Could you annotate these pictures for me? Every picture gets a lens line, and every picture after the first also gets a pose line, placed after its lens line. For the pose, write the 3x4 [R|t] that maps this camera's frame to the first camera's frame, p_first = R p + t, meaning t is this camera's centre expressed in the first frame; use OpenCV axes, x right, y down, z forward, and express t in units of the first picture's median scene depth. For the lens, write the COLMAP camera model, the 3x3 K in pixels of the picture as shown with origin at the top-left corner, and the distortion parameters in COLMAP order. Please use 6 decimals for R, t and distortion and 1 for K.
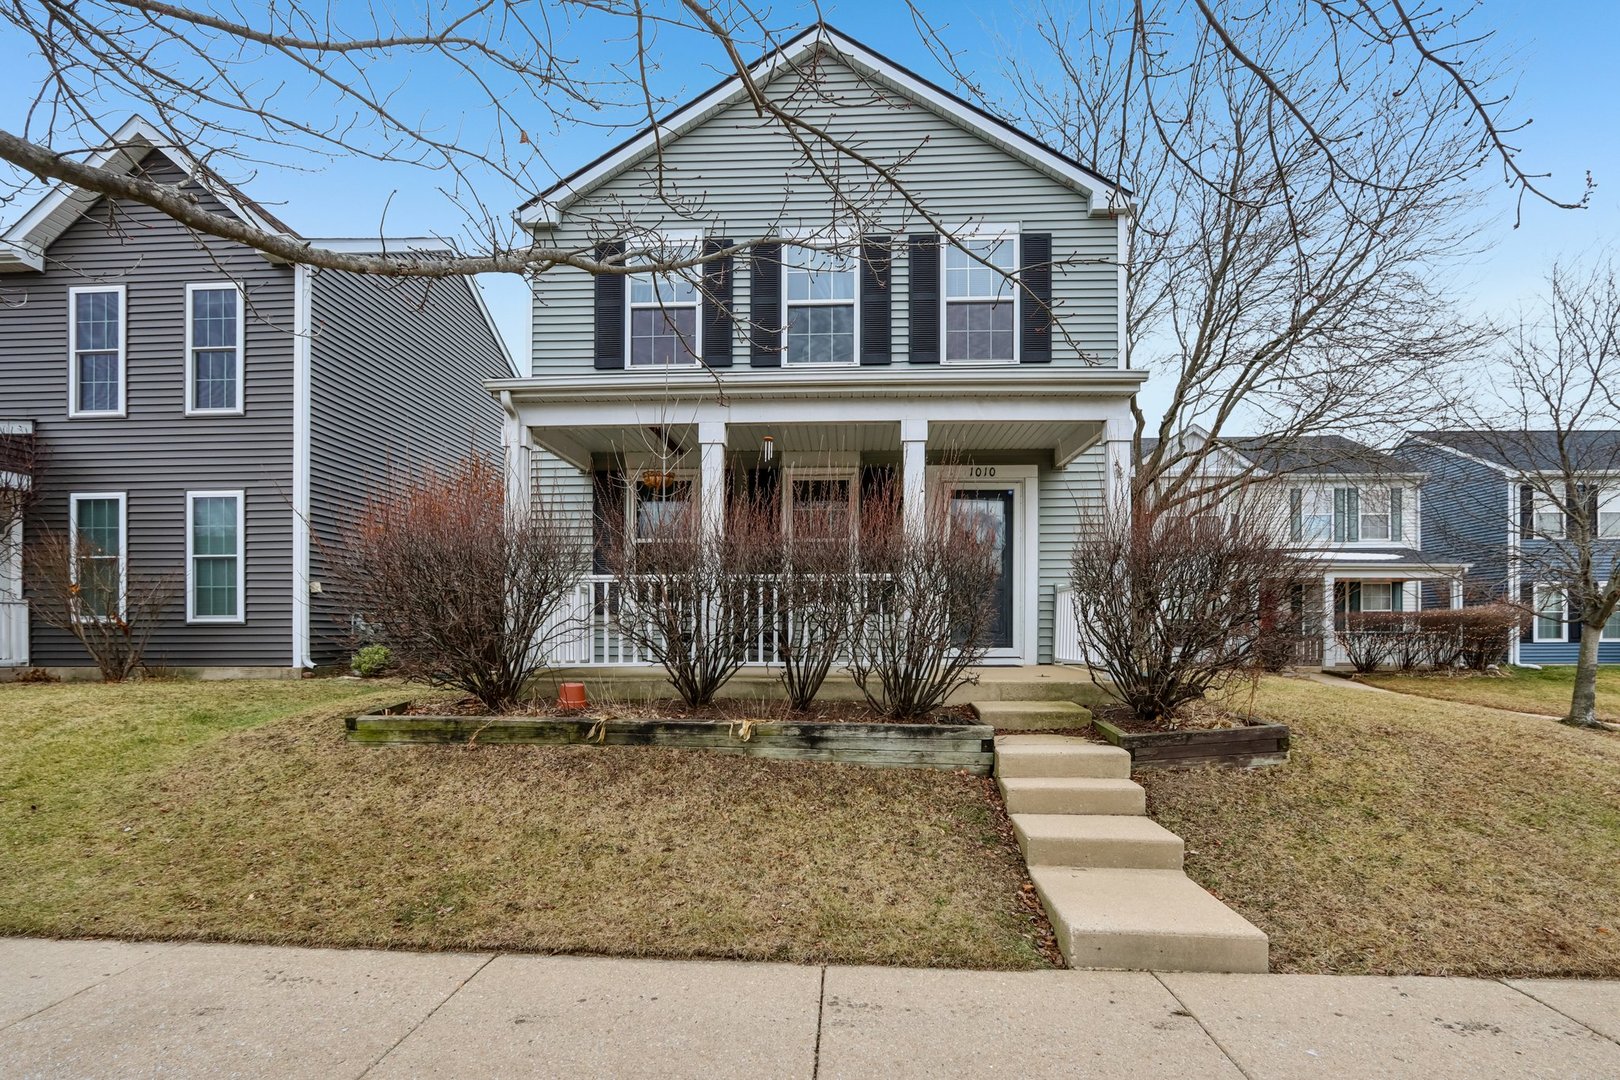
lens RADIAL K [[740.8, 0, 805.2], [0, 740.8, 629.3], [0, 0, 1]] dist [-0.015769, -0.001293]
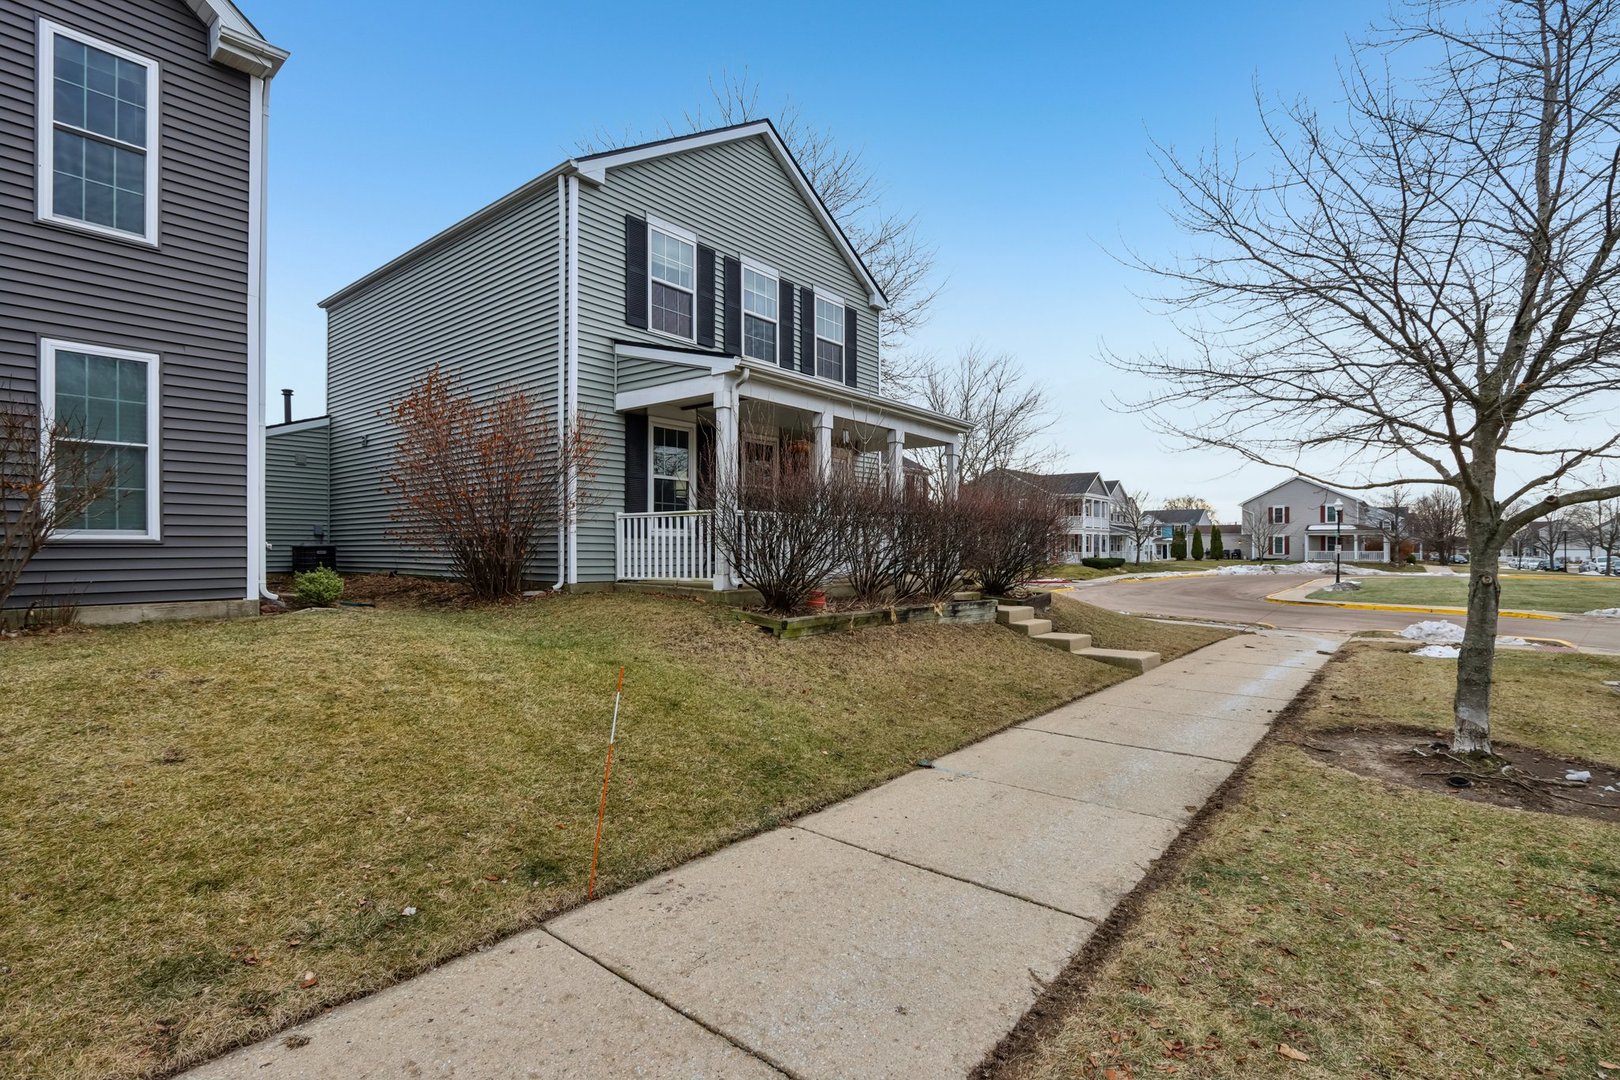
lens RADIAL K [[740.8, 0, 824.1], [0, 740.8, 548.6], [0, 0, 1]] dist [-0.015769, -0.001293]
pose [[0.592763, -0.001705, 0.805375, -1.003314], [-0.000281, 0.999997, 0.002324, -0.003772], [-0.805377, -0.001604, 0.592761, 0.065159]]
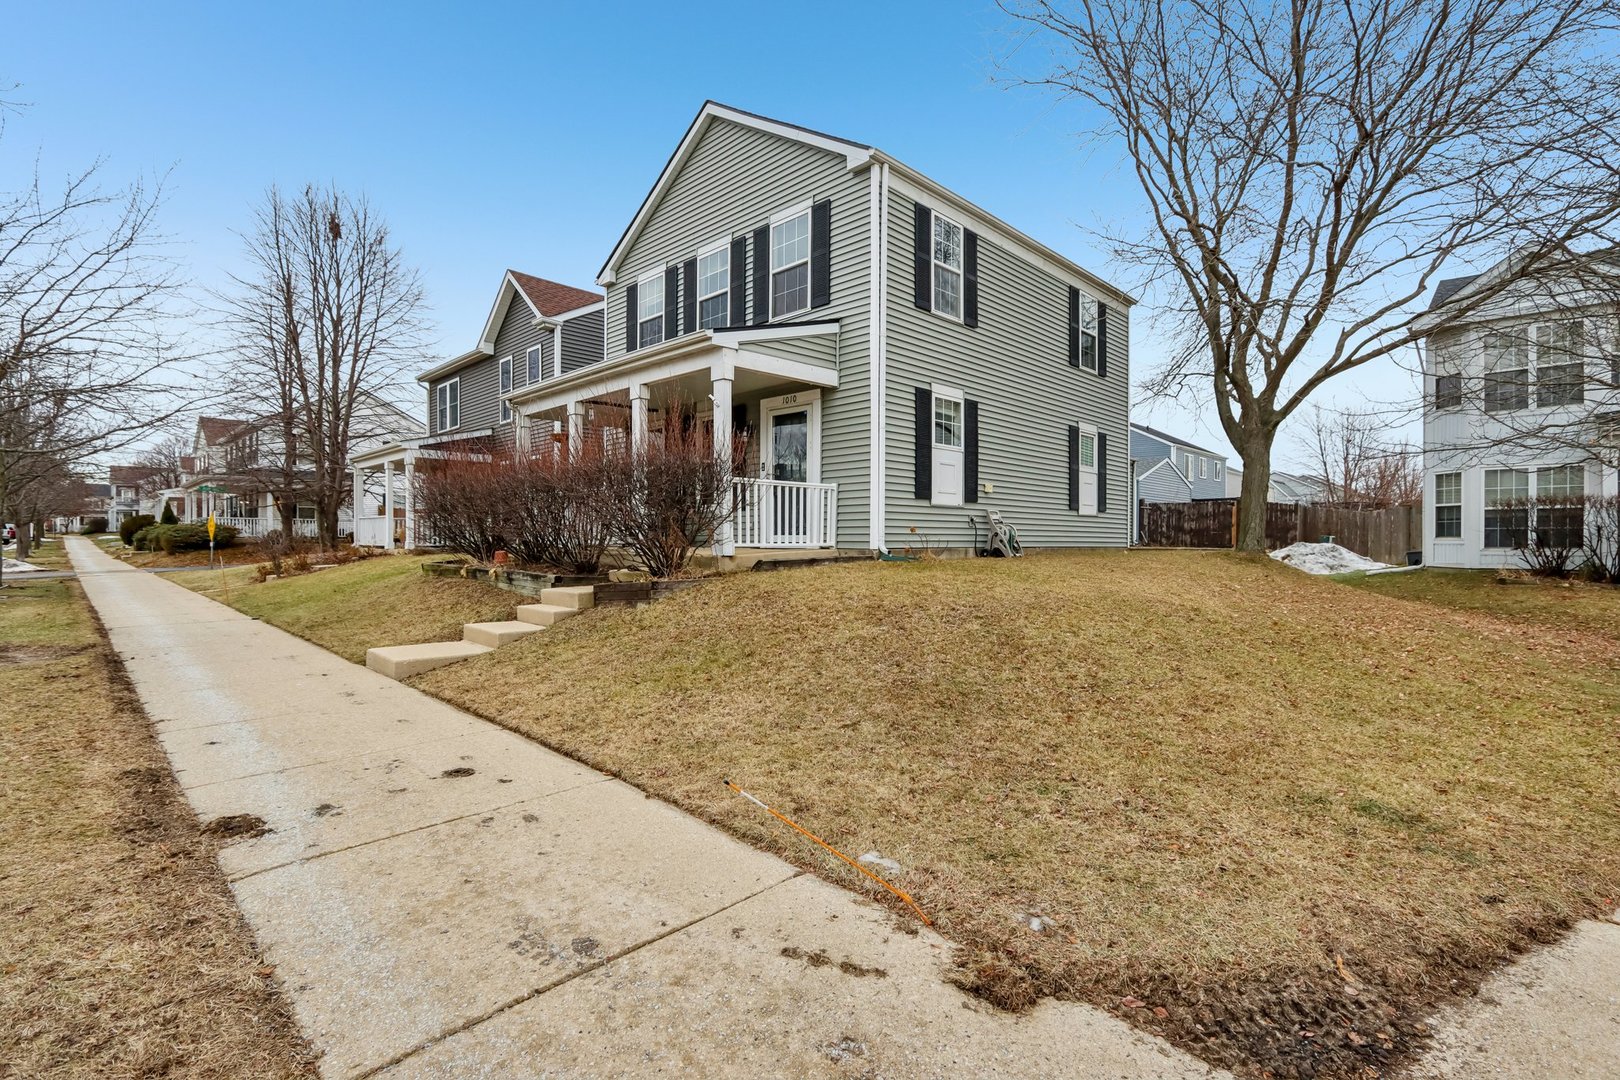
lens RADIAL K [[740.8, 0, 806.3], [0, 740.8, 542.7], [0, 0, 1]] dist [-0.015769, -0.001293]
pose [[0.737255, 0.009551, -0.675547, 1.099022], [-0.000752, 0.999911, 0.013317, 0.026952], [0.675614, -0.009310, 0.737196, 0.044432]]
